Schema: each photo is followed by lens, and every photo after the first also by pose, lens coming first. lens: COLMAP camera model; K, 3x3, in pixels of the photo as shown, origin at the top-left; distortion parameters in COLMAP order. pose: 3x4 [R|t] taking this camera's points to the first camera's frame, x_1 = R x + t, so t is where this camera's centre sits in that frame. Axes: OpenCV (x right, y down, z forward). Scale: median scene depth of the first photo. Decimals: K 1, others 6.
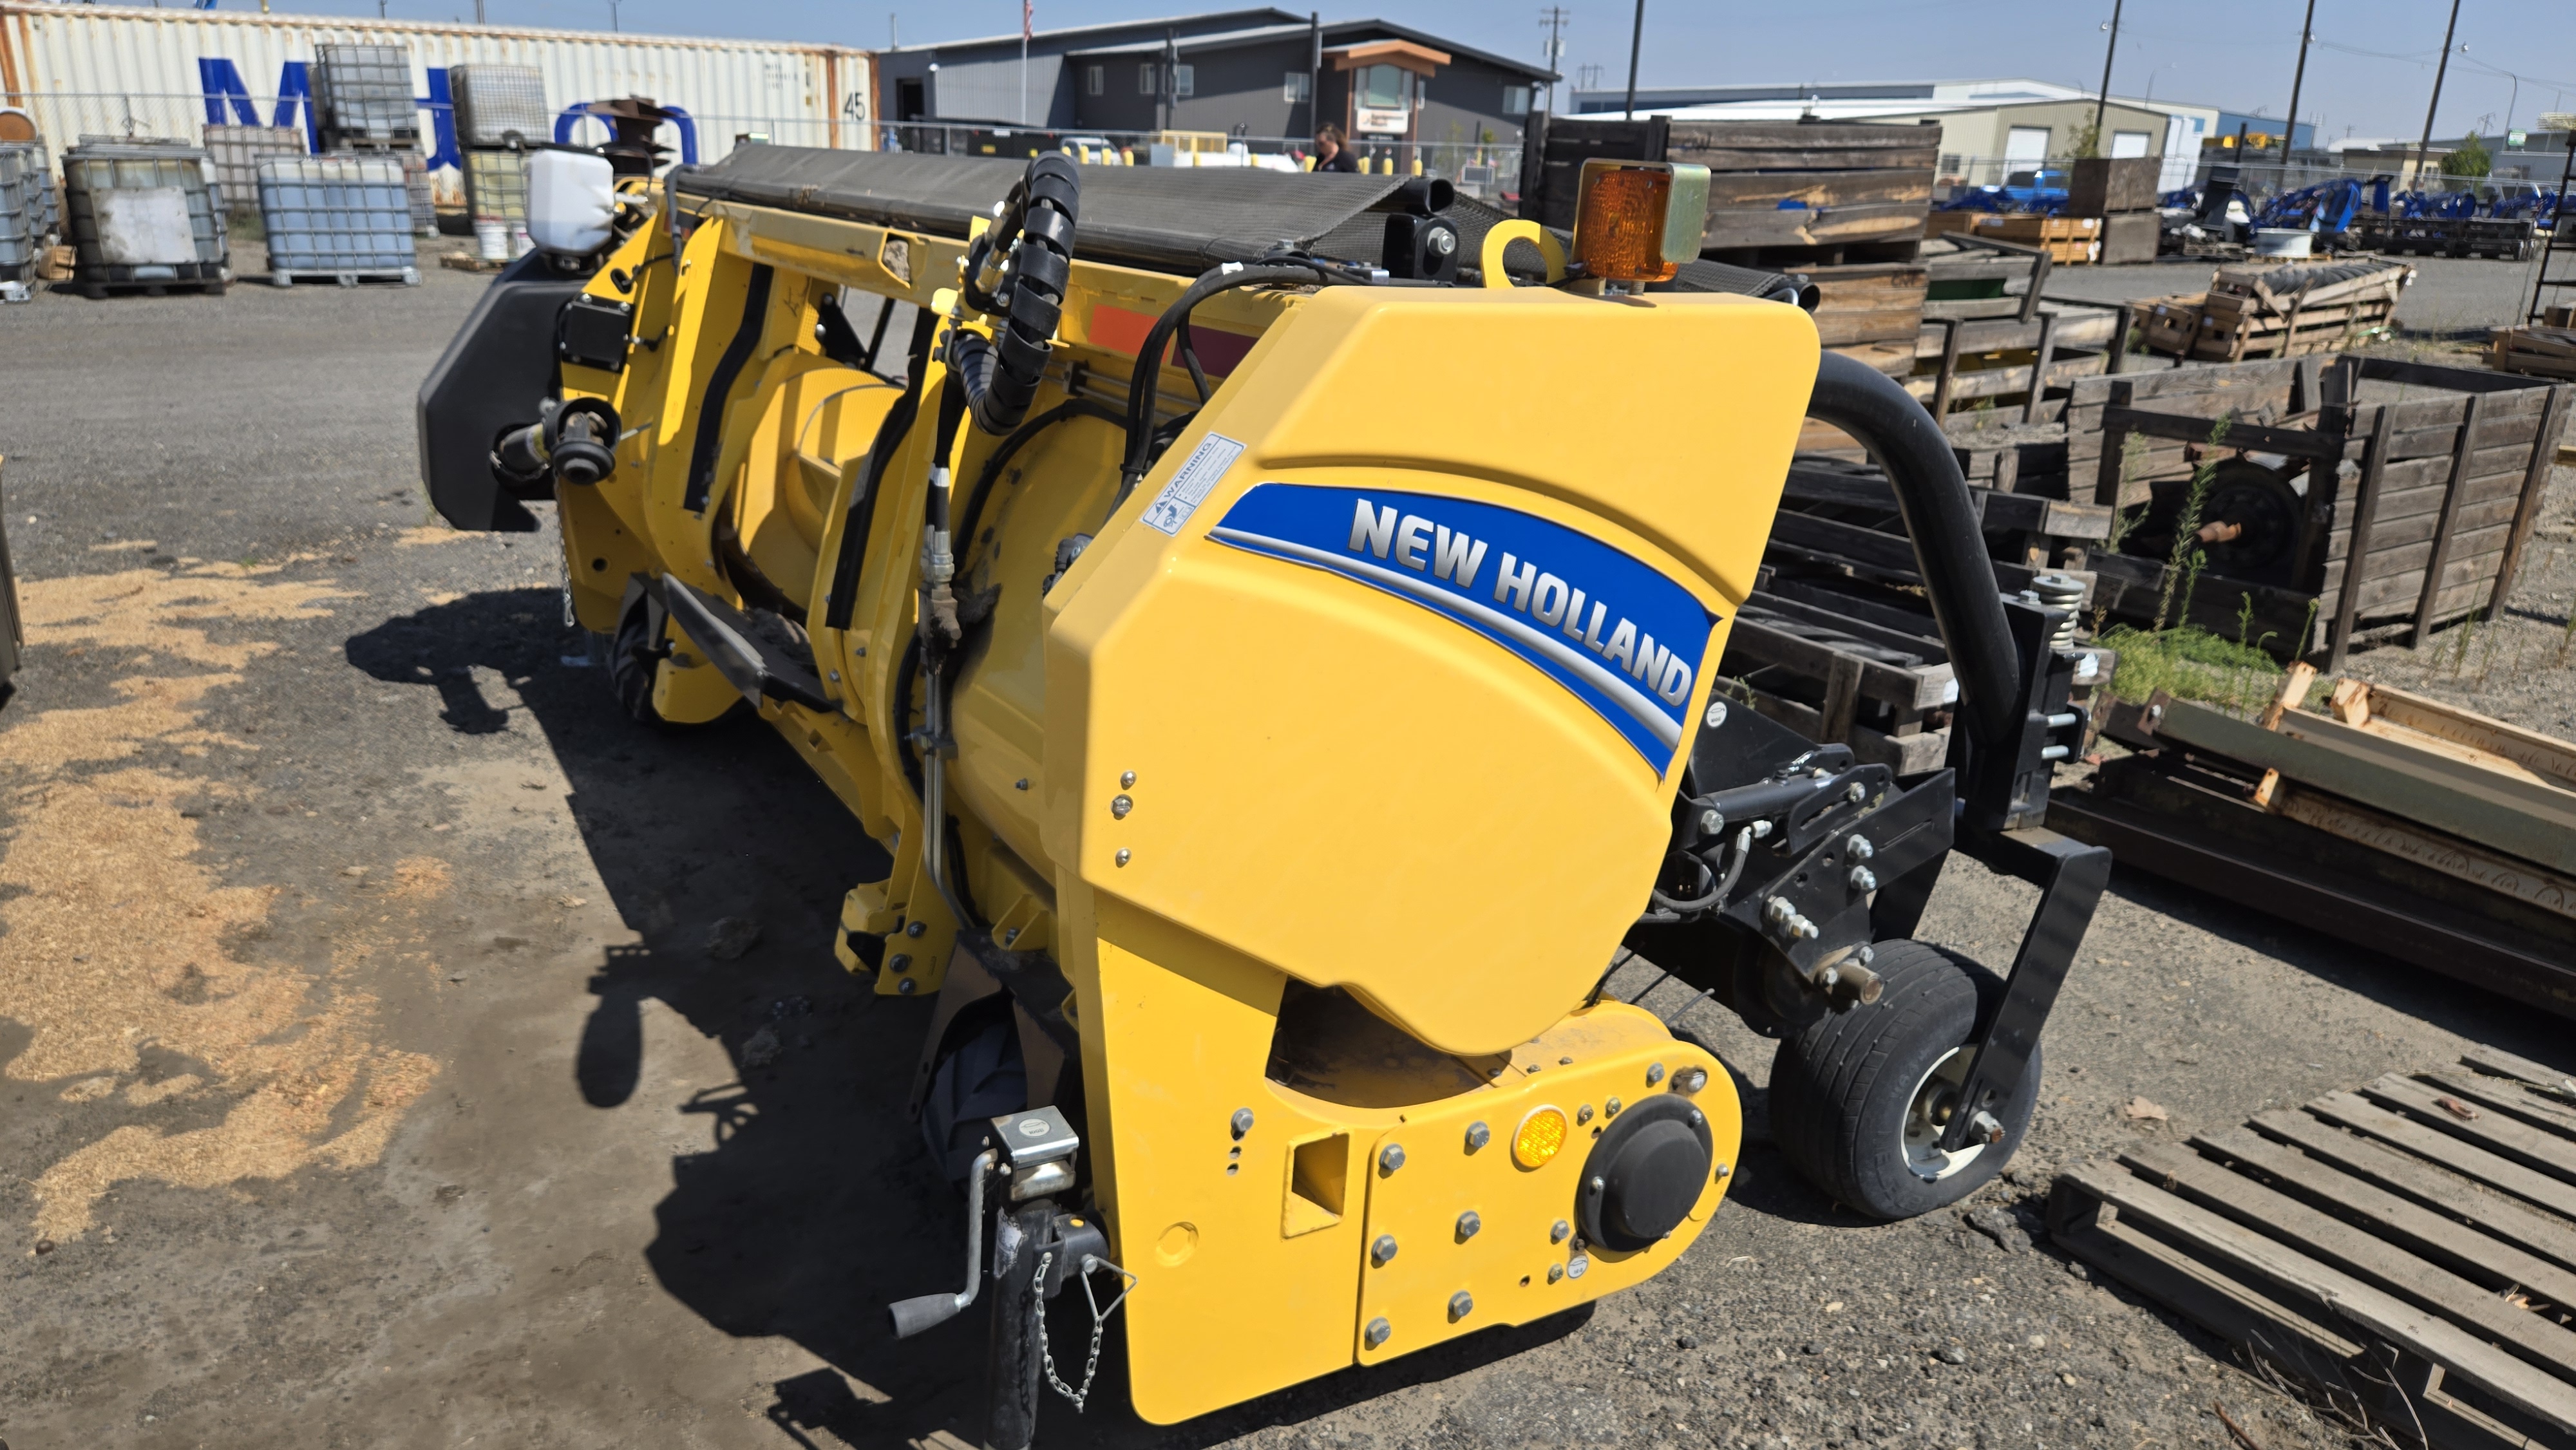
lens RADIAL K [[1738.6, 0, 1272.2], [0, 1738.6, 719.7], [0, 0, 1]] dist [0.088424, -0.075373]
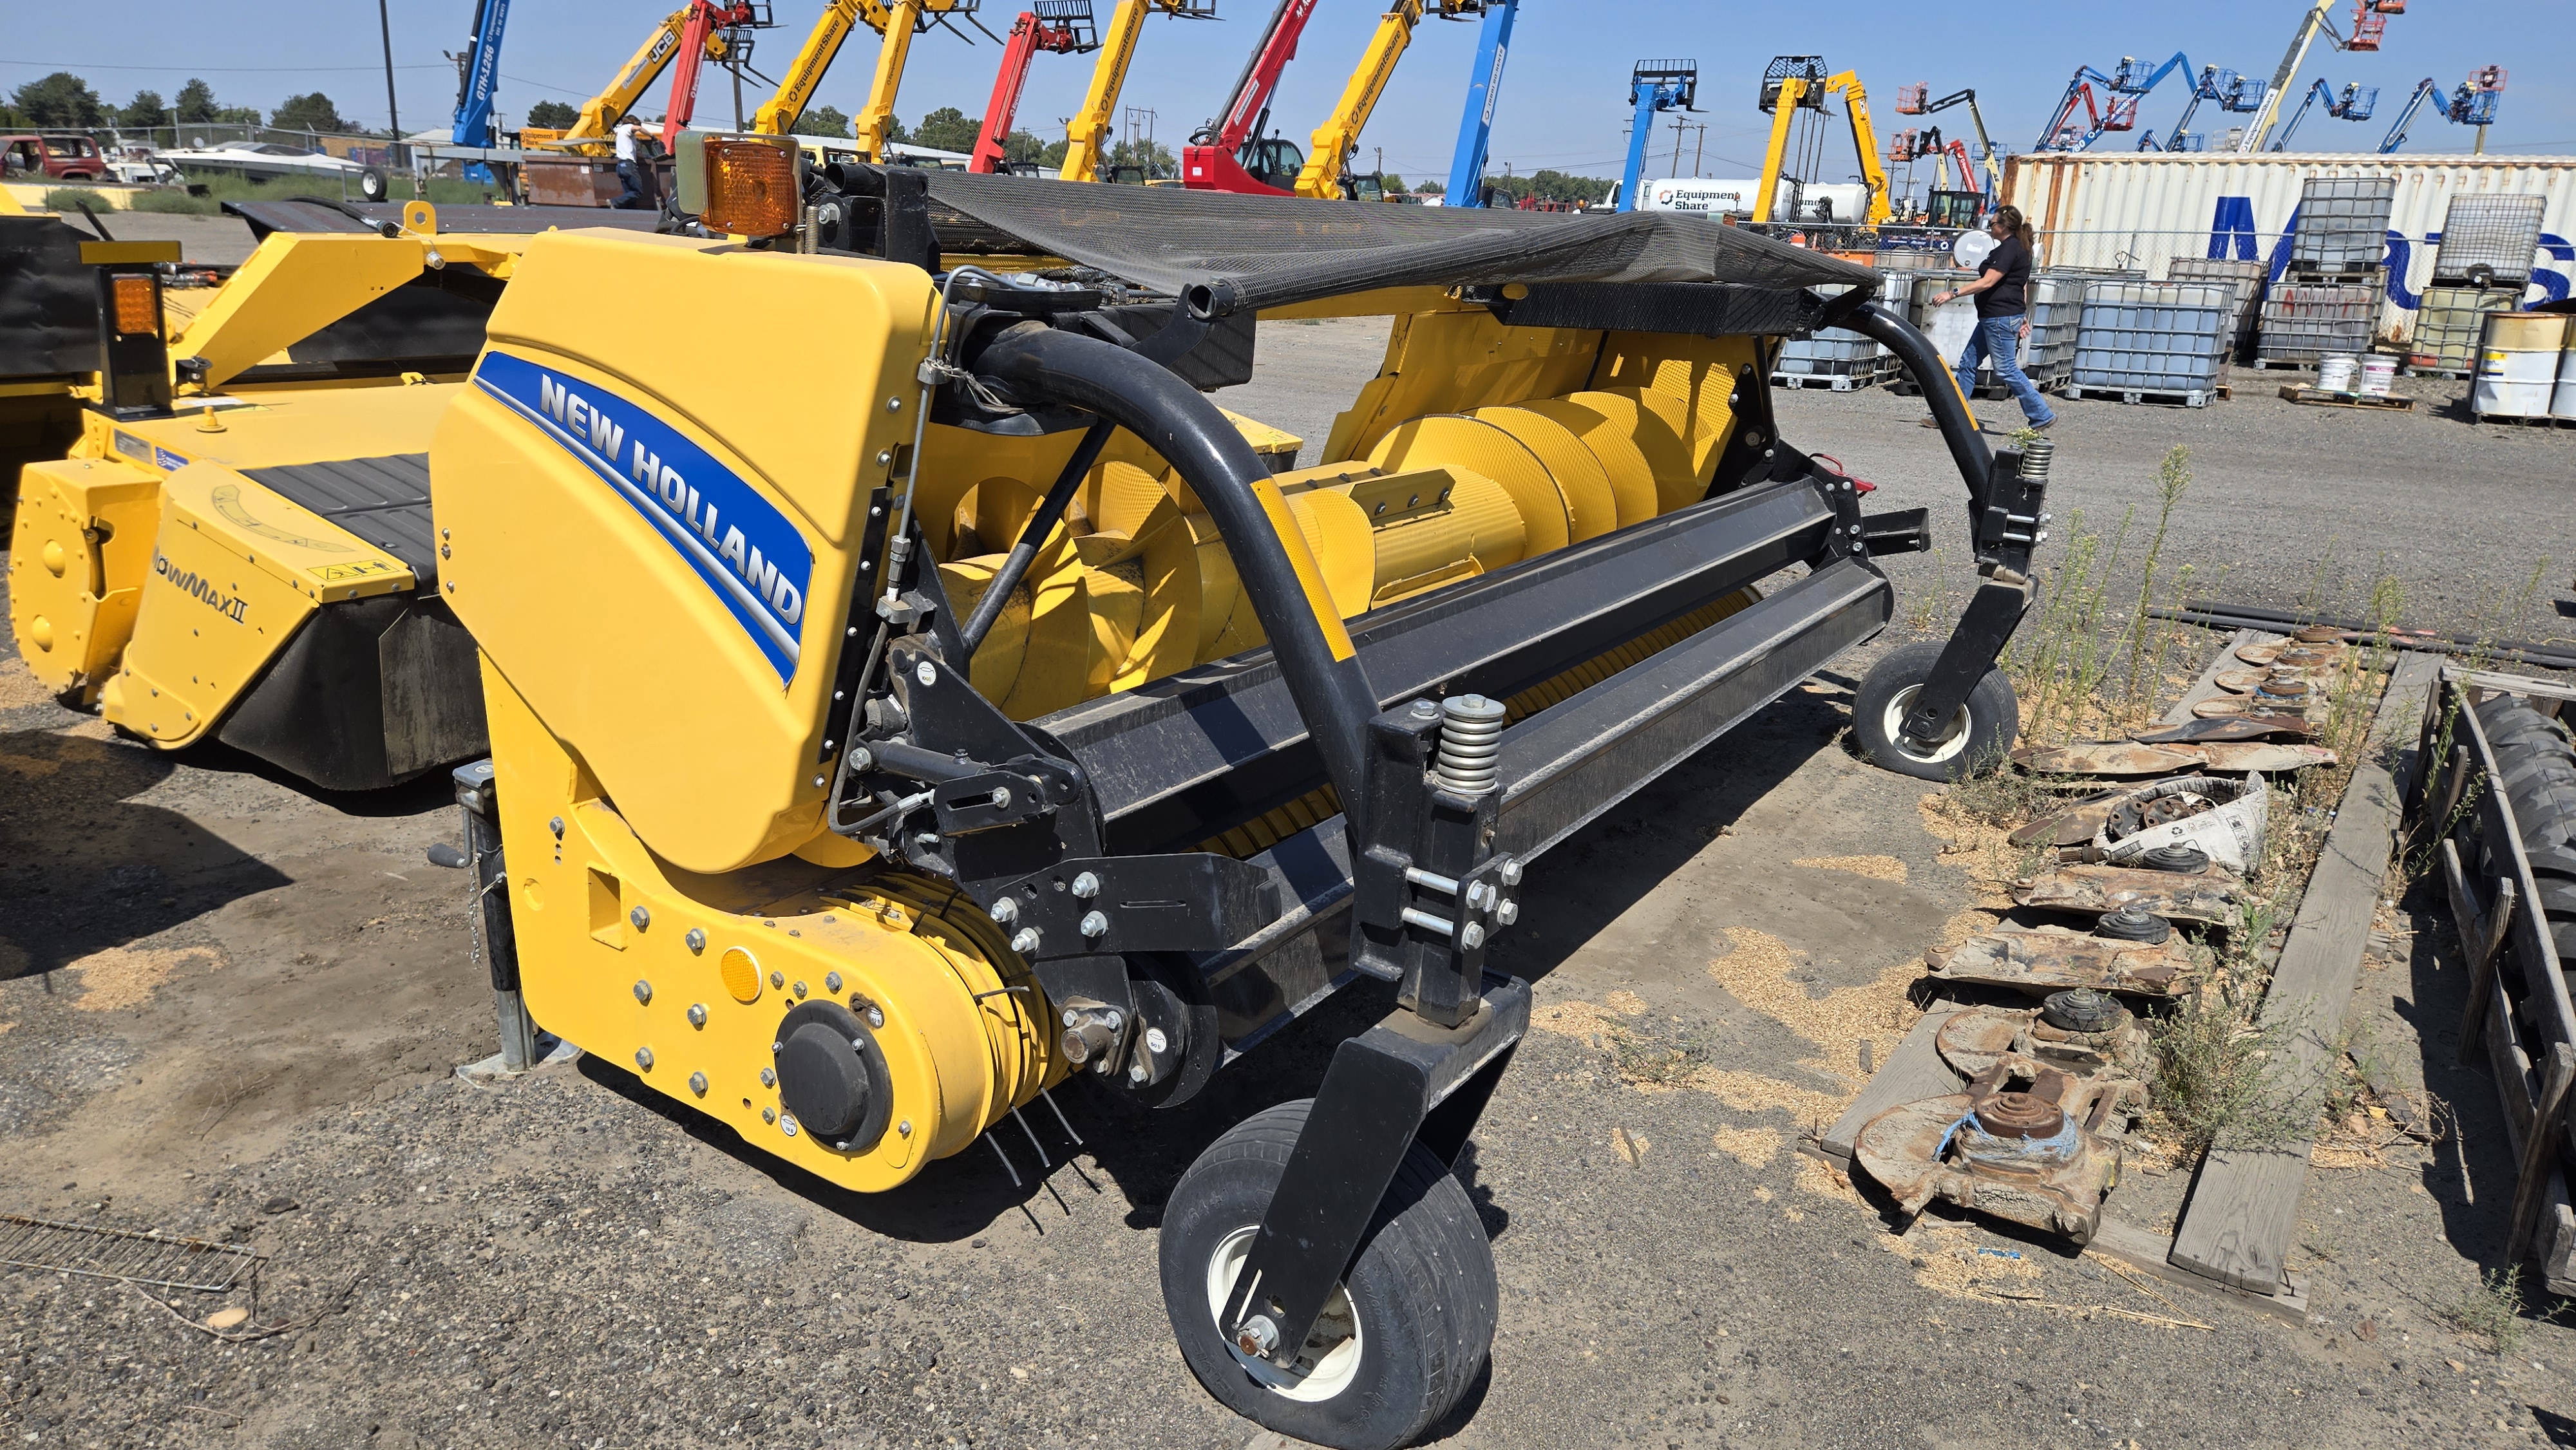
lens RADIAL K [[1738.6, 0, 1272.2], [0, 1738.6, 719.7], [0, 0, 1]] dist [0.088424, -0.075373]
pose [[0.465315, 0.239942, -0.852004, 1.241170], [-0.304229, 0.947270, 0.100619, -0.144099], [0.831220, 0.212385, 0.513776, 0.640684]]
